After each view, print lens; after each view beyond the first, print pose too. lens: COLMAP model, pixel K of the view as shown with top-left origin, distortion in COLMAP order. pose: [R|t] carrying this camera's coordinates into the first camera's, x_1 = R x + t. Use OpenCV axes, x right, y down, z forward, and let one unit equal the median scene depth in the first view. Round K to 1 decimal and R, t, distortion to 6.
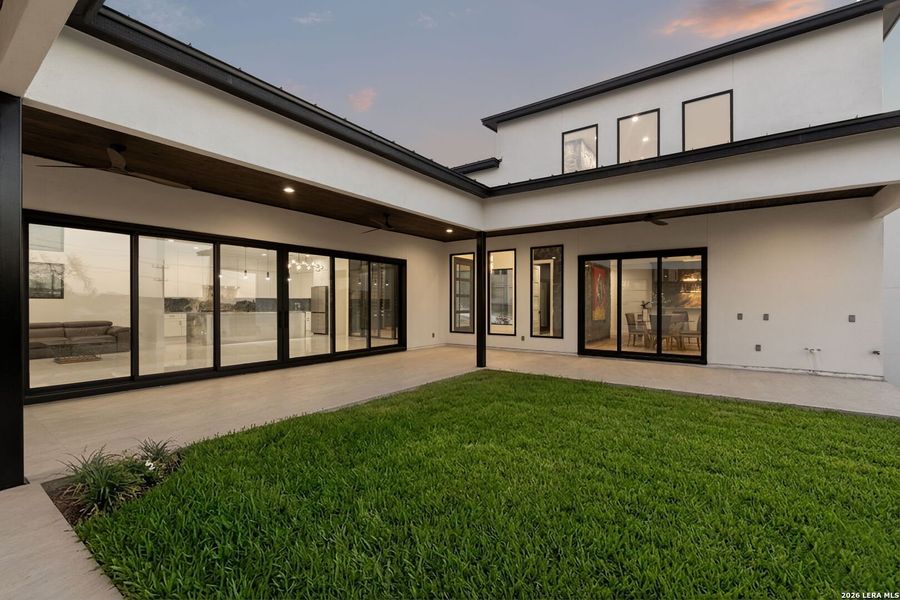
lens RADIAL K [[394.8, 0, 450.2], [0, 394.8, 303.1], [0, 0, 1]] dist [-0.000951, -0.000240]
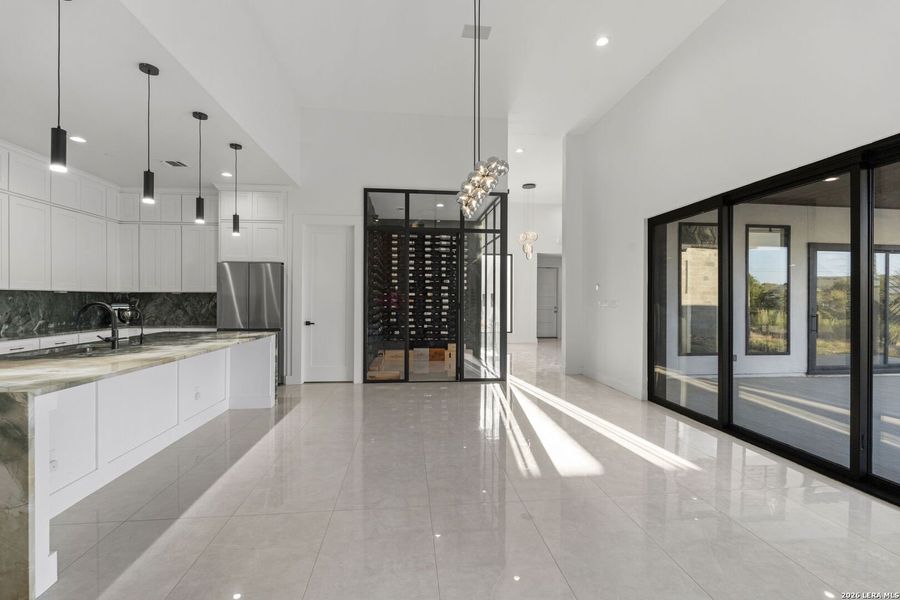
lens RADIAL K [[397.9, 0, 450.0], [0, 397.9, 300.0], [0, 0, 1]] dist [-0.000055, 0.000112]
pose [[0.748300, 0.000617, 0.663361, -0.644118], [-0.003798, 0.999987, 0.003354, -0.010882], [-0.663350, -0.005029, 0.748292, 0.826497]]
